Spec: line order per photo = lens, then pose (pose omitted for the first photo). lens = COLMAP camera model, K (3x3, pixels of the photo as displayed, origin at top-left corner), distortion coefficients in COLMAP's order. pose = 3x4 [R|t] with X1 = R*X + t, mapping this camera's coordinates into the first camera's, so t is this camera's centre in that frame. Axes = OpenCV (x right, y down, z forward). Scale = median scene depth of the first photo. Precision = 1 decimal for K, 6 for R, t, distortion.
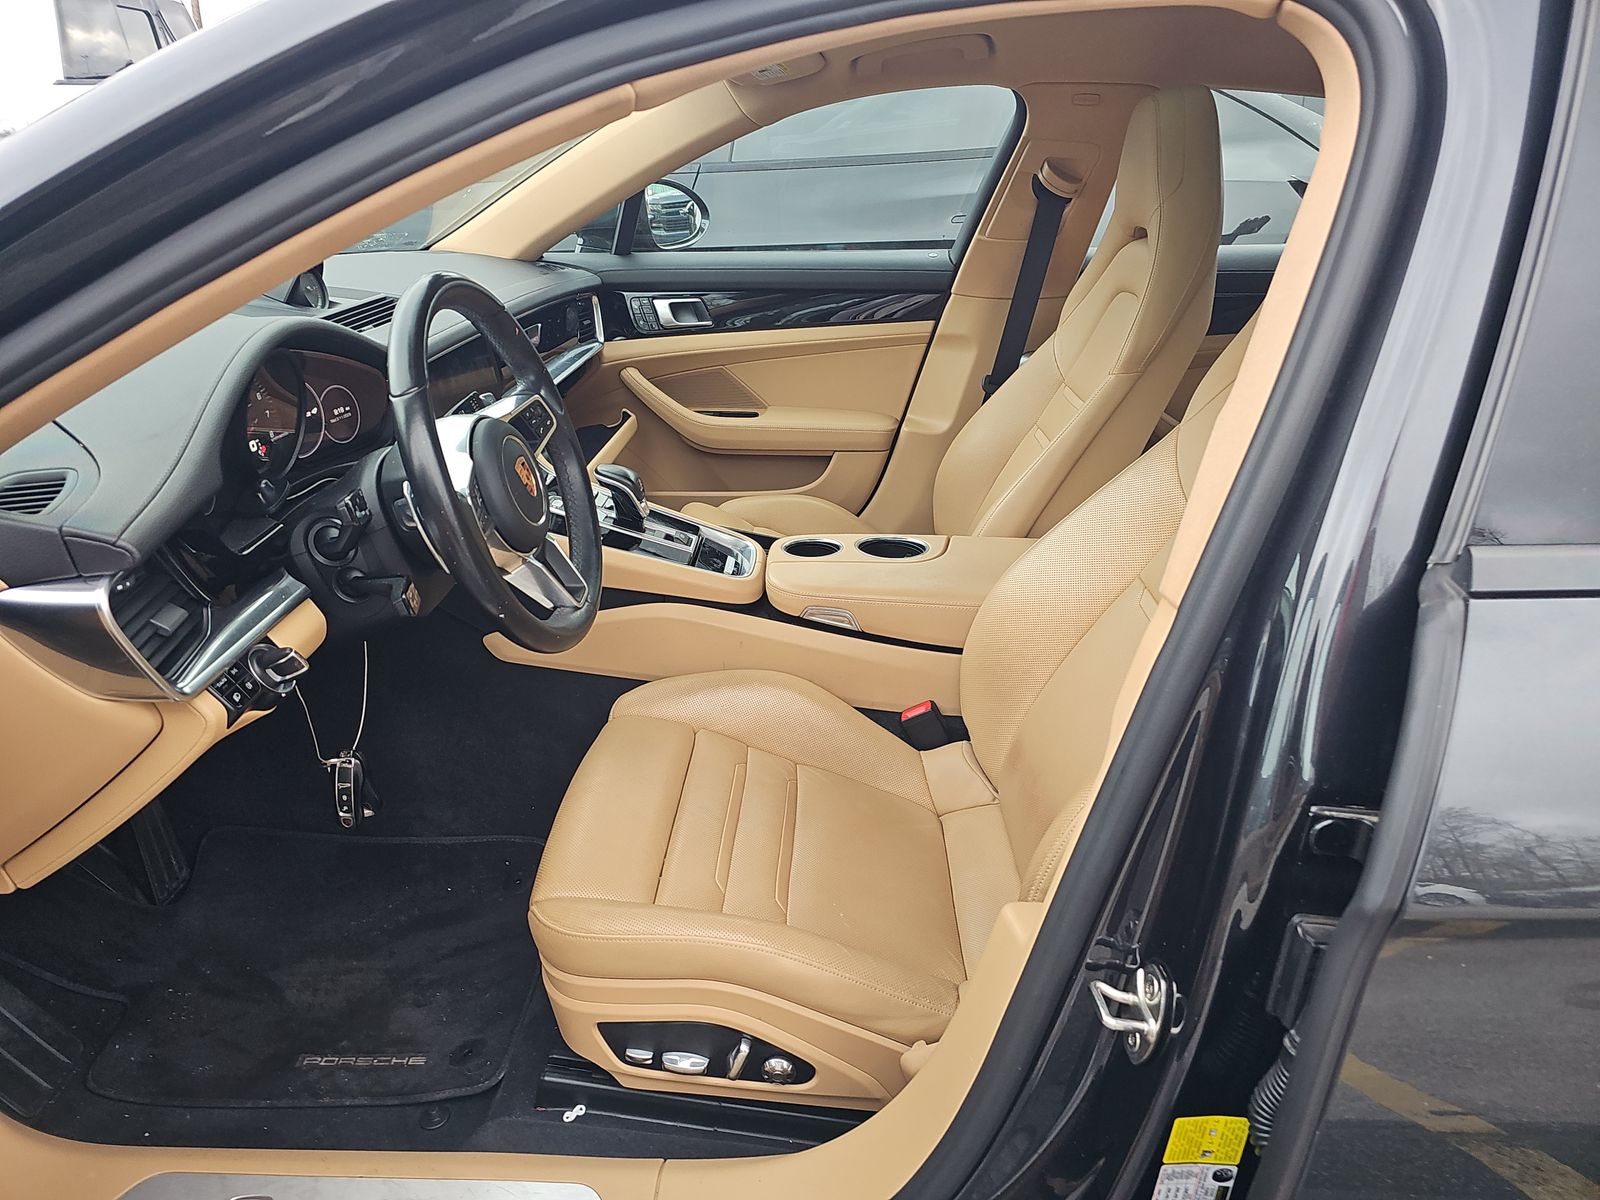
lens RADIAL K [[1088.2, 0, 802.9], [0, 1088.2, 590.8], [0, 0, 1]] dist [0.006406, 0.002239]
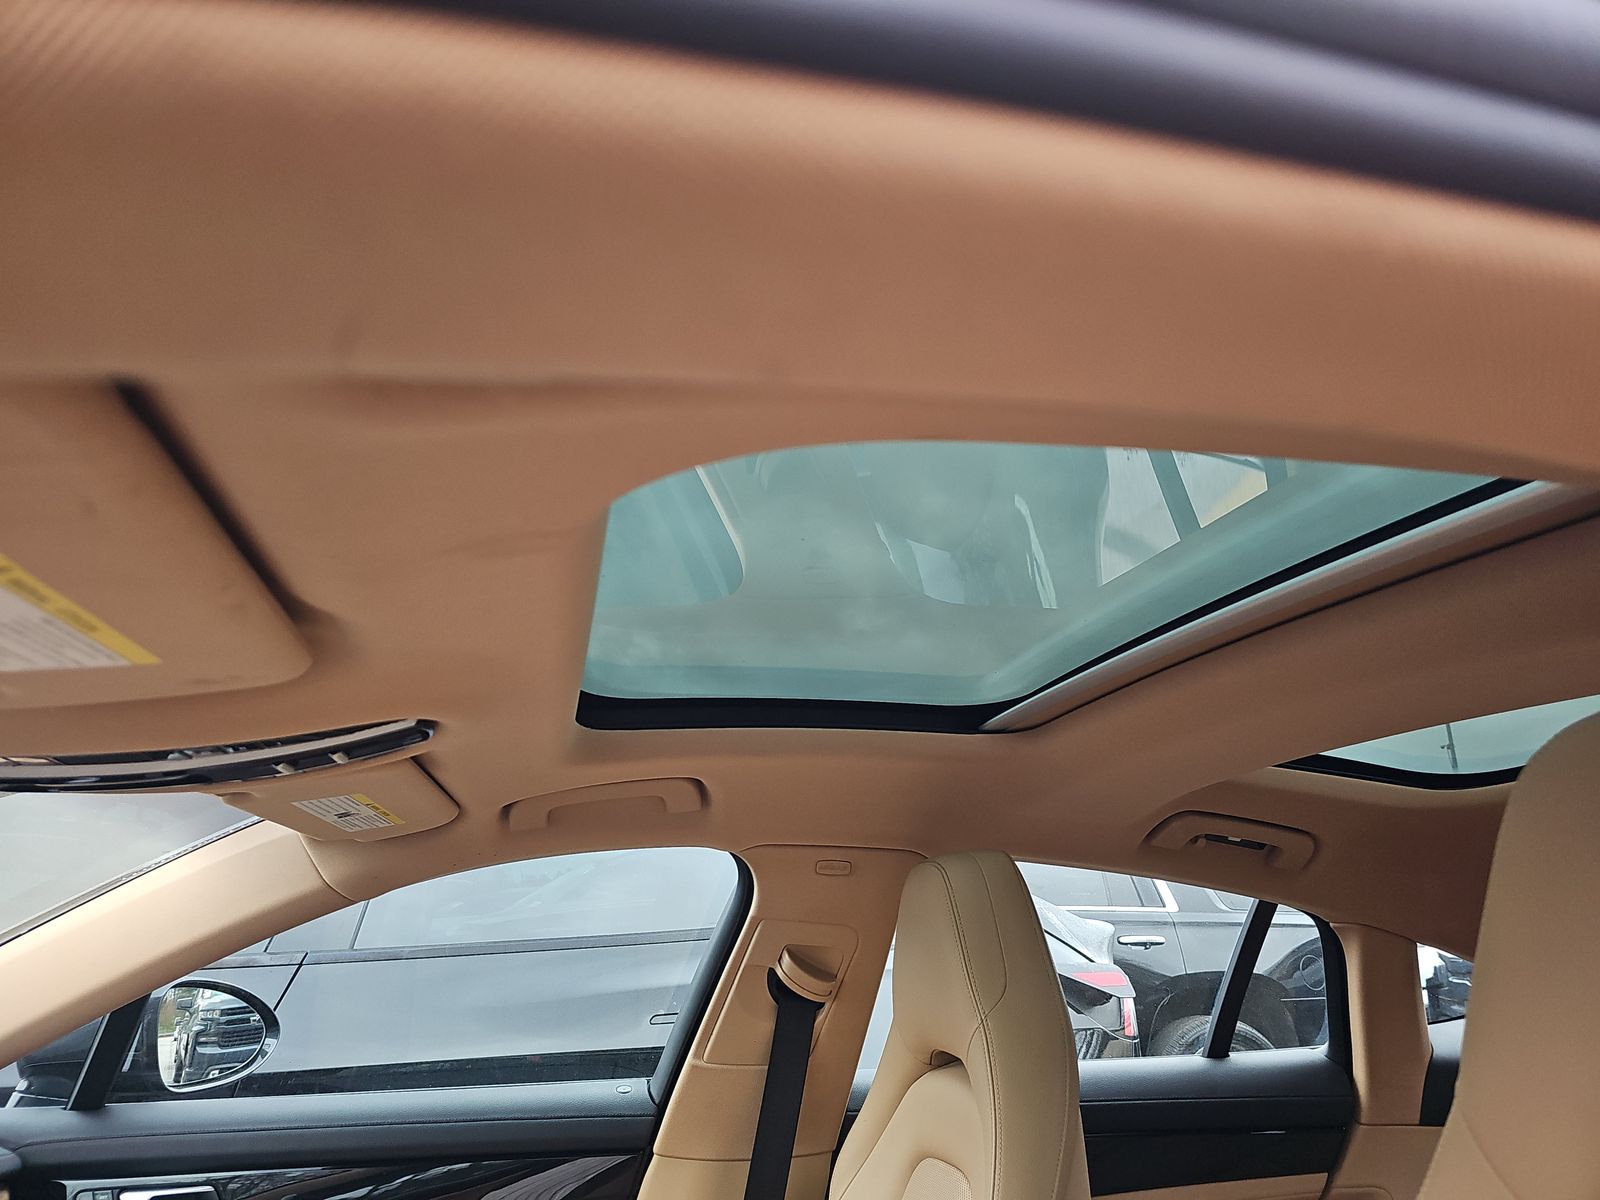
lens RADIAL K [[1088.2, 0, 802.9], [0, 1088.2, 590.8], [0, 0, 1]] dist [0.006406, 0.002239]
pose [[0.970076, 0.074023, 0.231242, 0.051724], [0.087717, 0.781225, -0.618056, -0.133110], [-0.226402, 0.619845, 0.751355, 0.310022]]
